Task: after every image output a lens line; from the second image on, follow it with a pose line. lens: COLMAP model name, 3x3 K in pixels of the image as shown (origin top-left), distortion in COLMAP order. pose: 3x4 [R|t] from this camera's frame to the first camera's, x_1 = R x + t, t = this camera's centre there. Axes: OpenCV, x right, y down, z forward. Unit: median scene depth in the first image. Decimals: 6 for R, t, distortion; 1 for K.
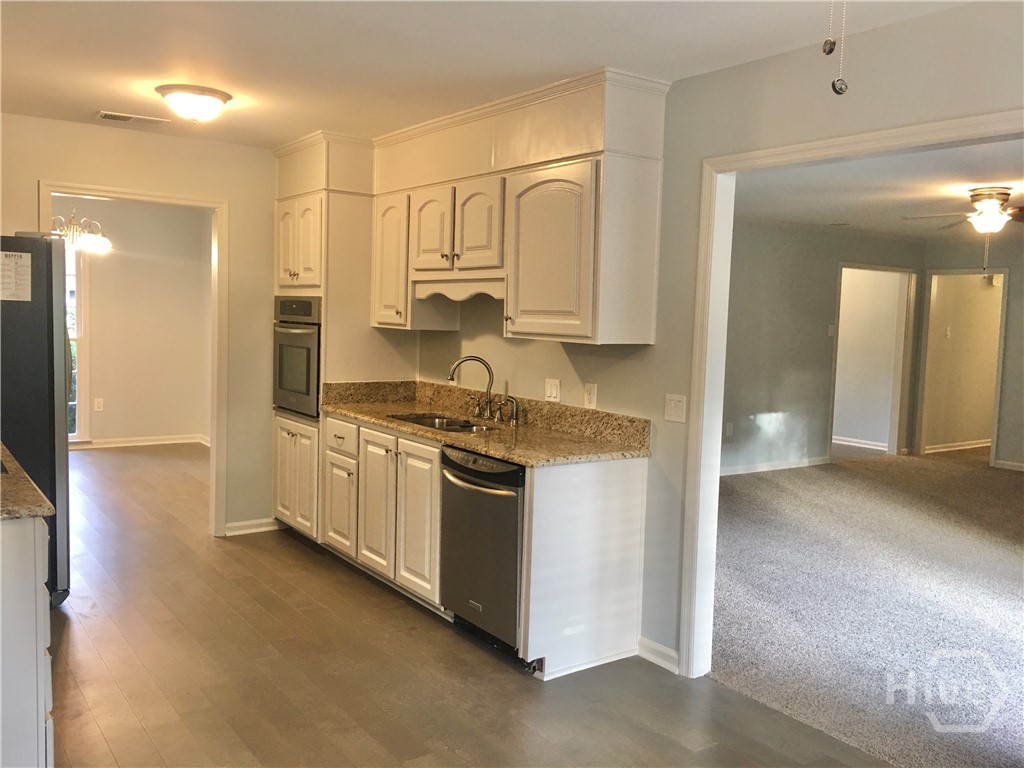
lens RADIAL K [[873.7, 0, 511.4], [0, 873.7, 385.1], [0, 0, 1]] dist [0.029180, -0.019957]
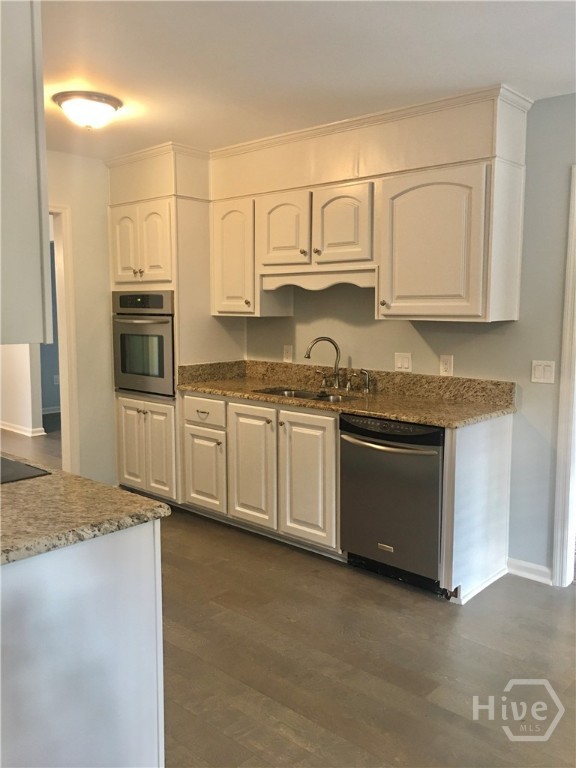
lens RADIAL K [[655.3, 0, 287.5], [0, 655.3, 384.0], [0, 0, 1]] dist [0.029180, -0.019957]
pose [[0.976193, -0.055906, 0.209577, -0.295347], [0.047373, 0.997840, 0.045518, -0.012839], [-0.211669, -0.034506, 0.976732, 0.146437]]
